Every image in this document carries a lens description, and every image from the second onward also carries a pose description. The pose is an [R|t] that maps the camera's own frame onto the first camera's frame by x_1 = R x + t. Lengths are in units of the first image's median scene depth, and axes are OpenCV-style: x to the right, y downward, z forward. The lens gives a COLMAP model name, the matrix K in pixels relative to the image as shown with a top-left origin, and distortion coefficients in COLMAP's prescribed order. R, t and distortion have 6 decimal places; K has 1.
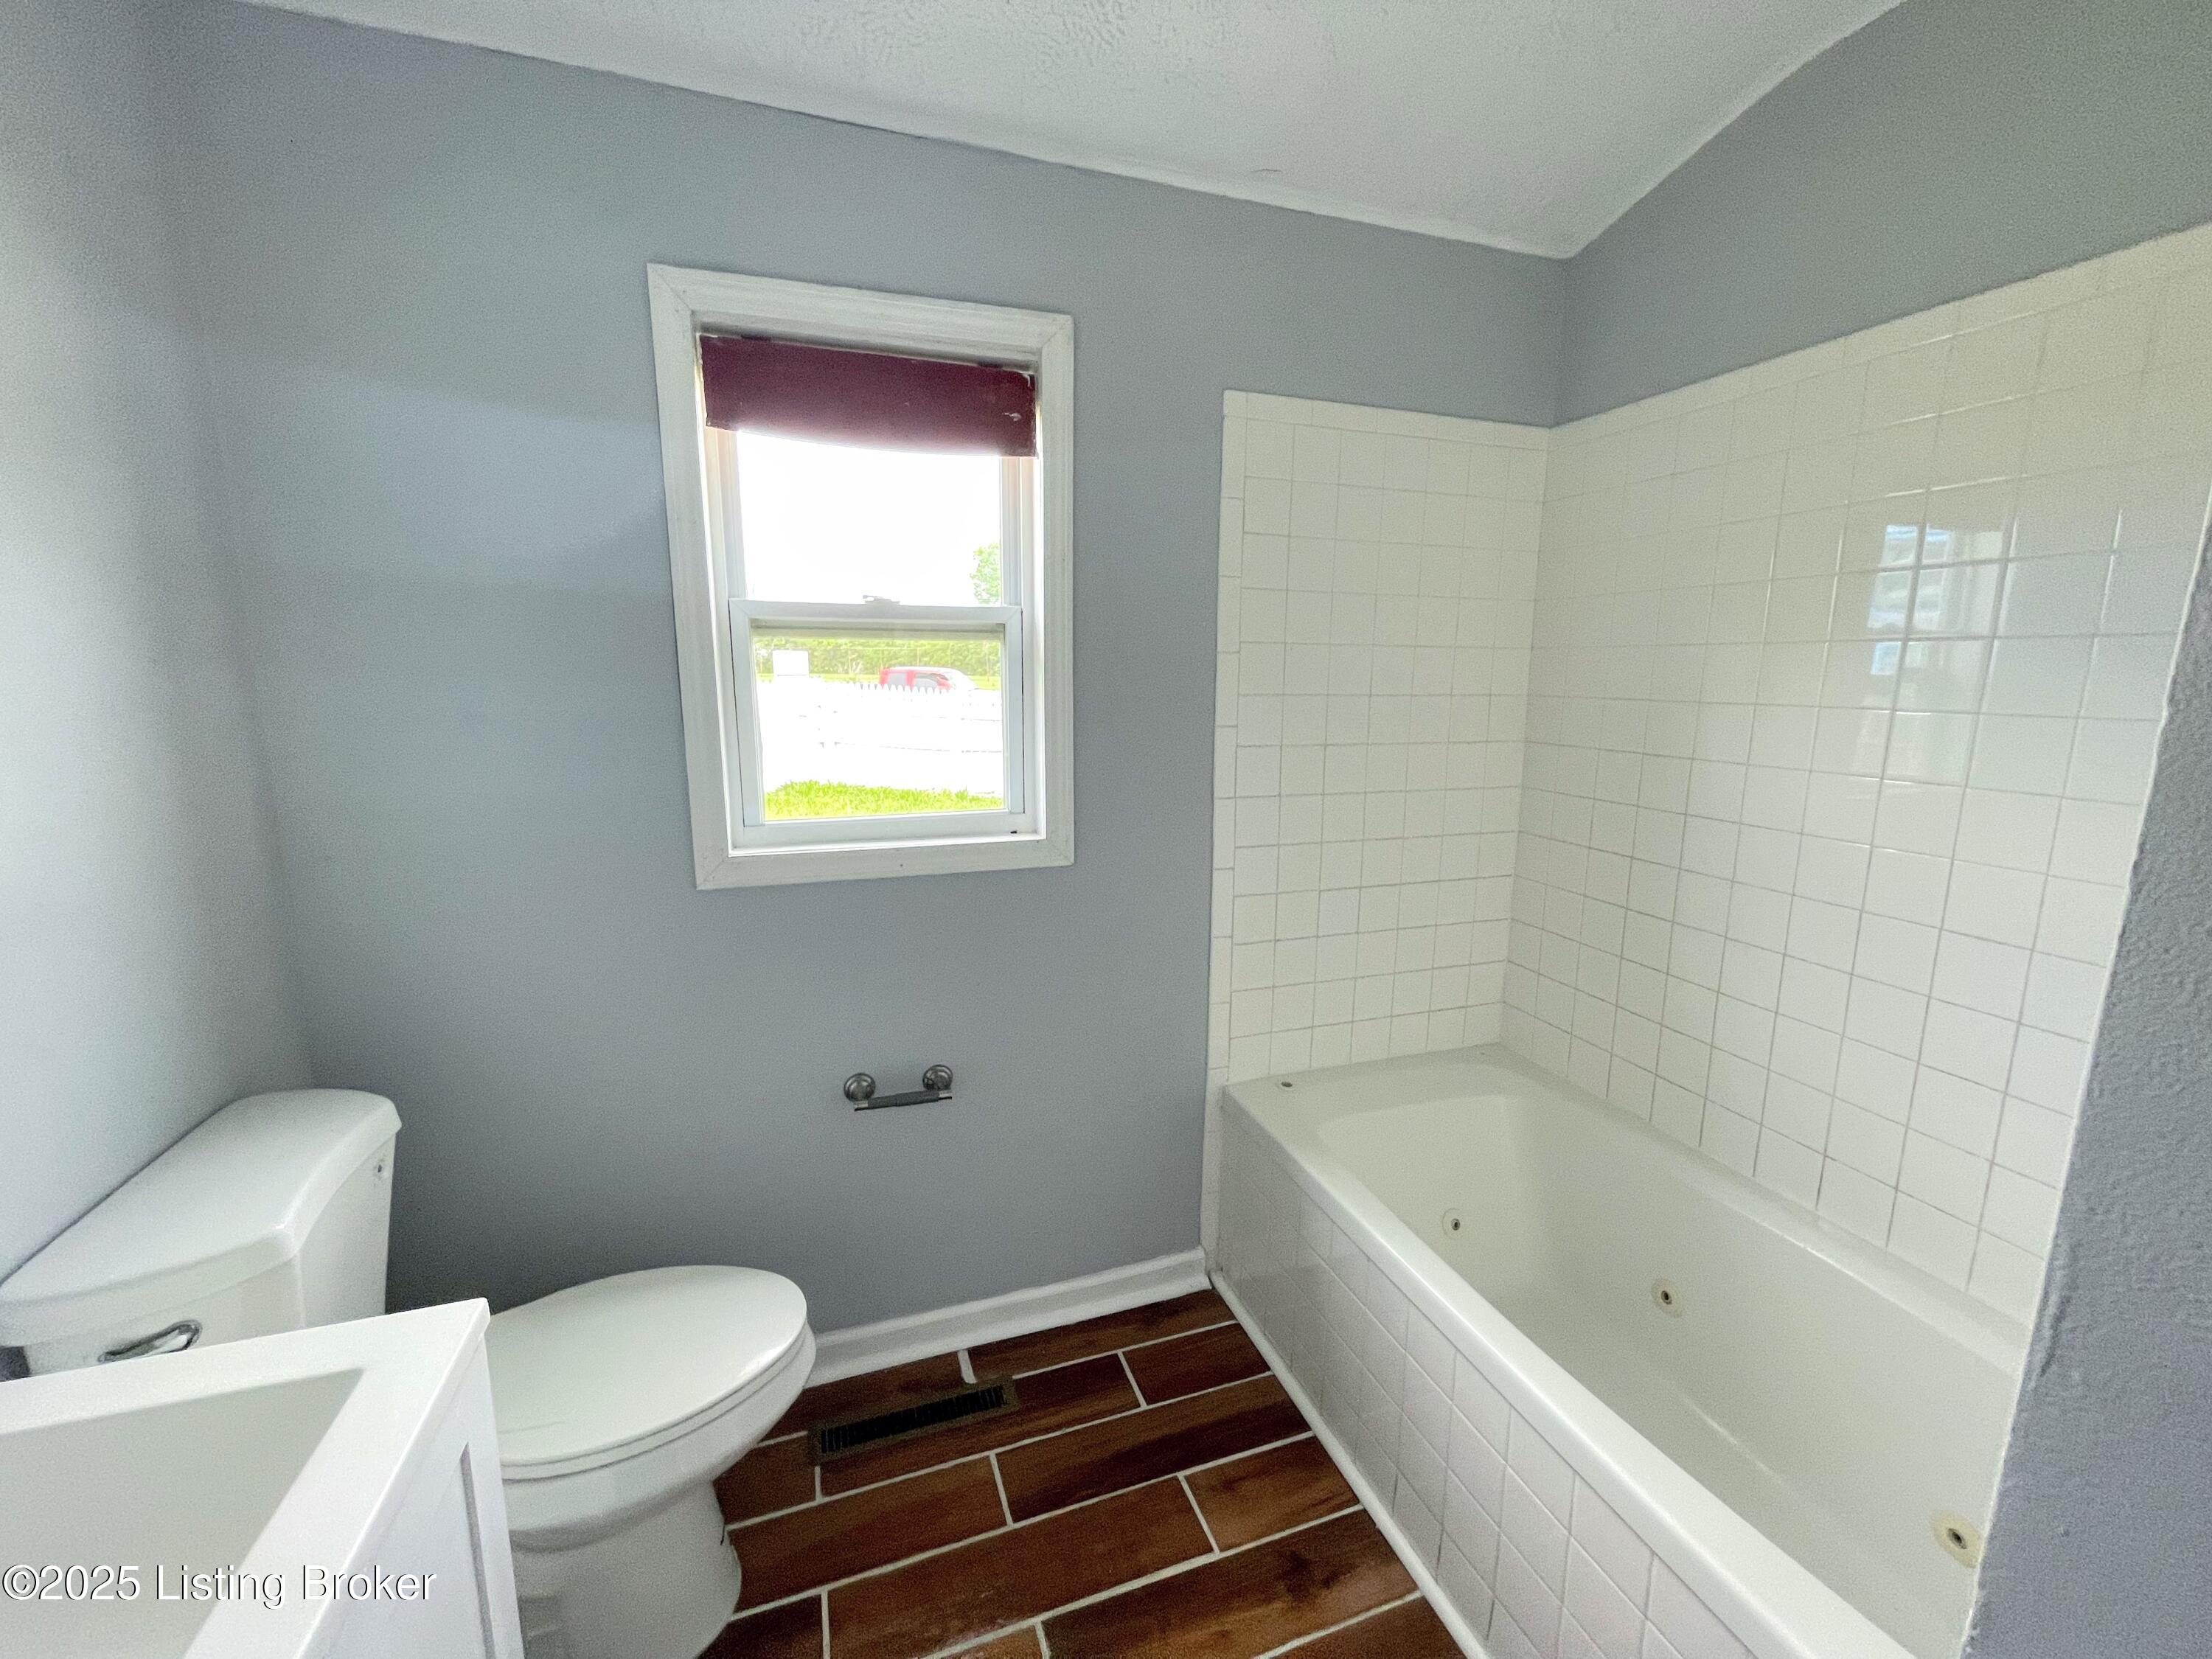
lens RADIAL K [[899.6, 0, 1105.5], [0, 899.6, 825.1], [0, 0, 1]] dist [-0.002624, -0.000280]
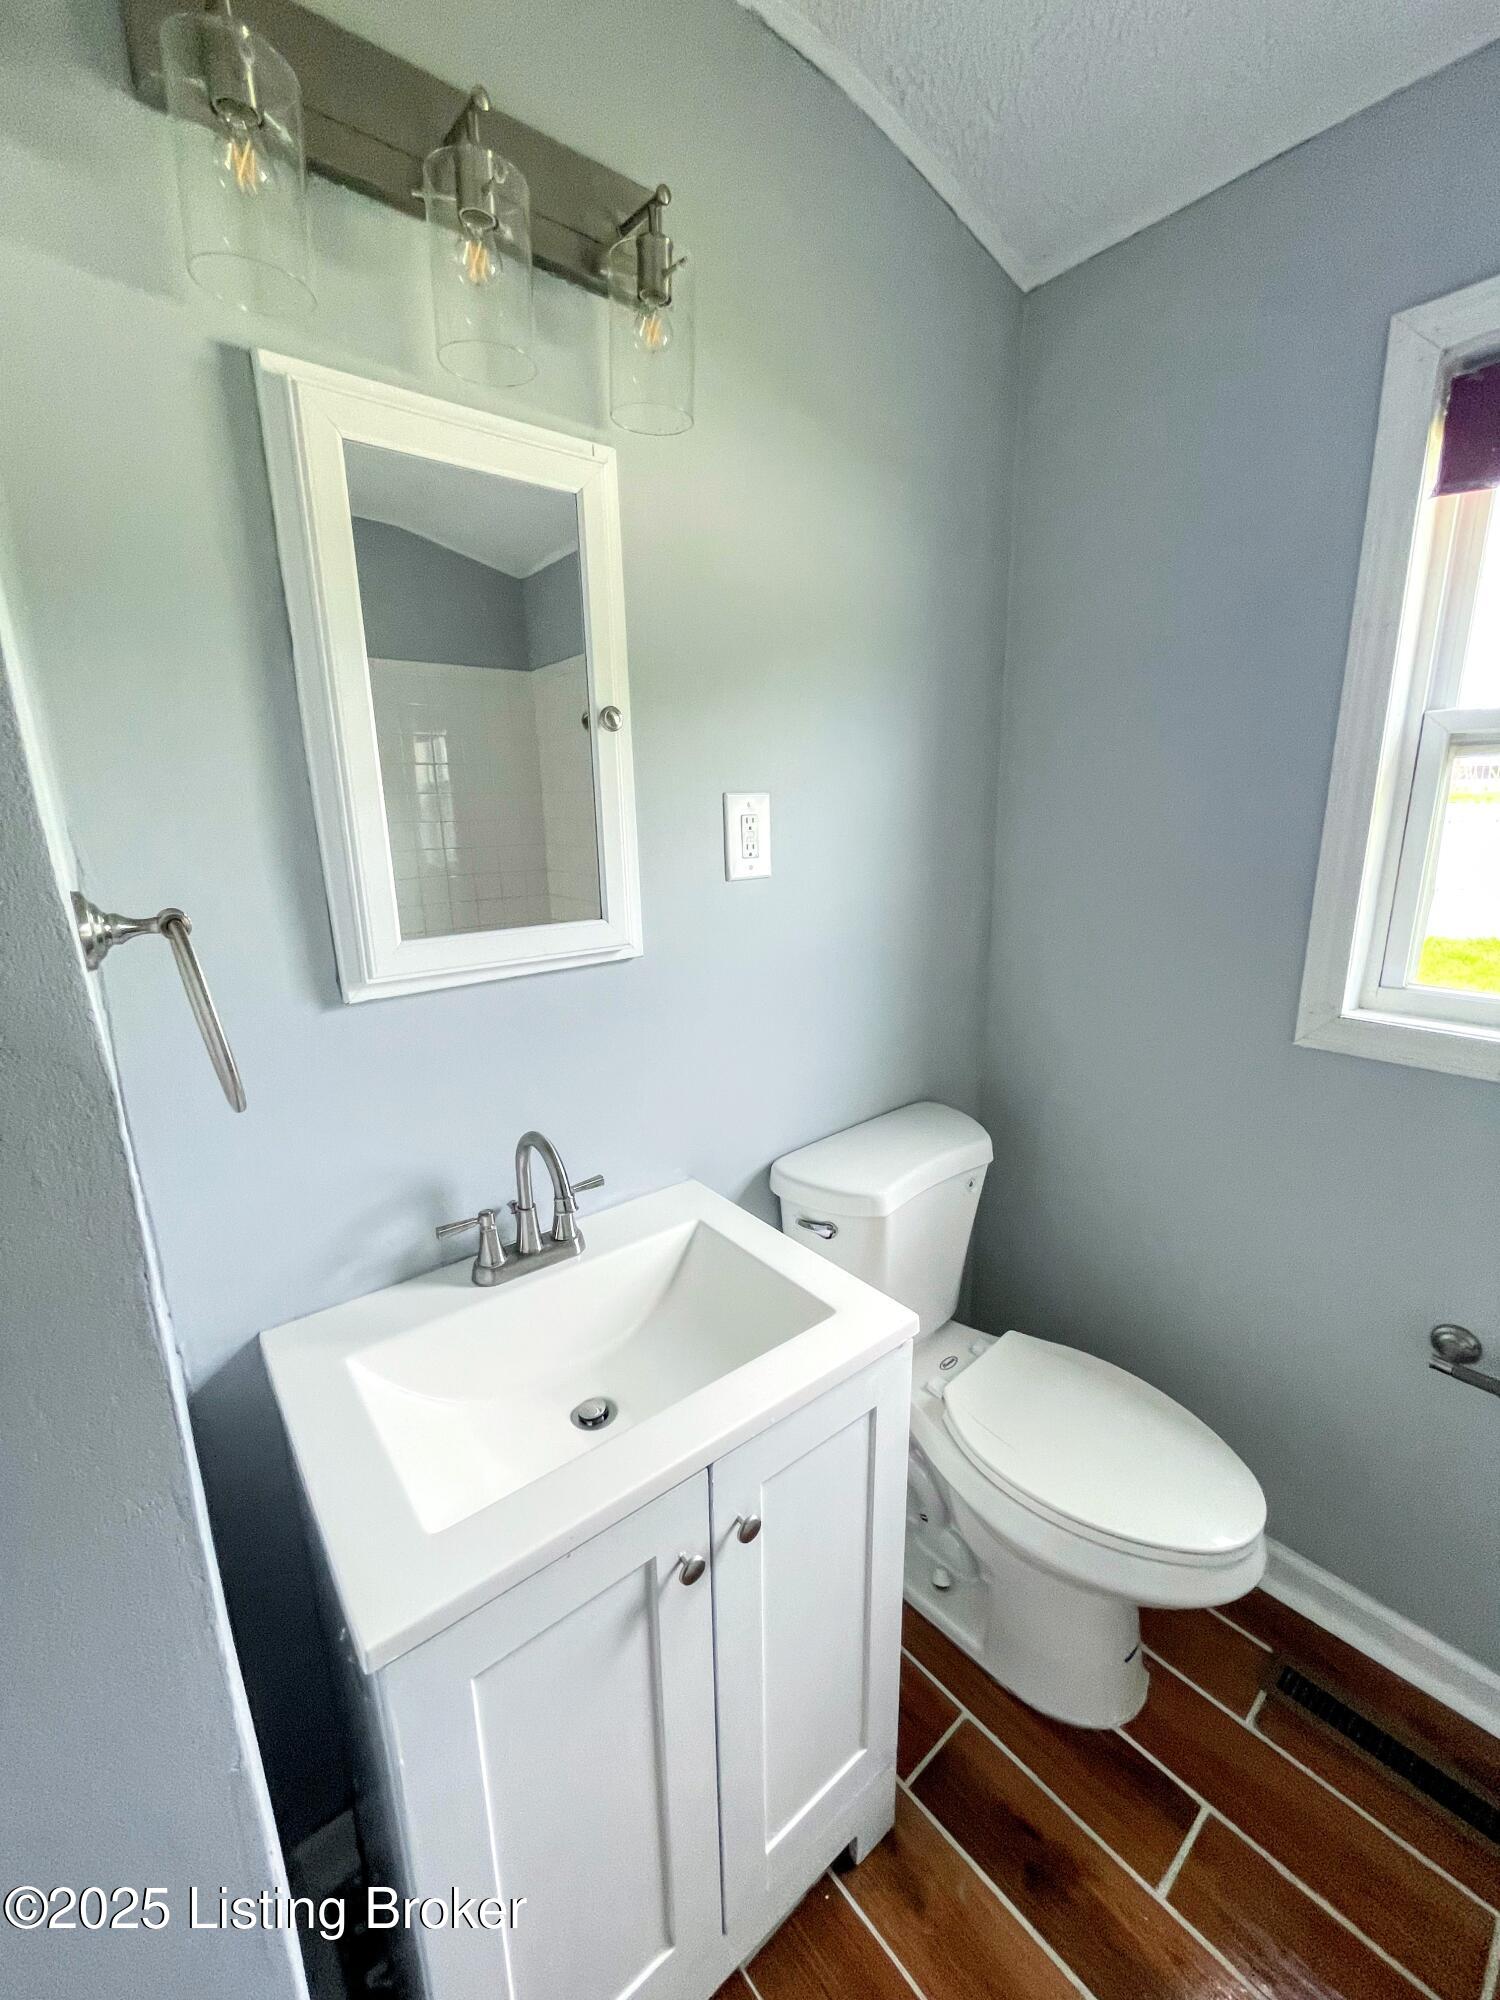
lens RADIAL K [[813.4, 0, 753.6], [0, 813.4, 1005.1], [0, 0, 1]] dist [-0.002624, -0.000280]
pose [[0.344822, 0.210526, -0.914755, 0.113834], [-0.133674, 0.975606, 0.174141, -0.041289], [0.929101, 0.062231, 0.364552, 0.192836]]
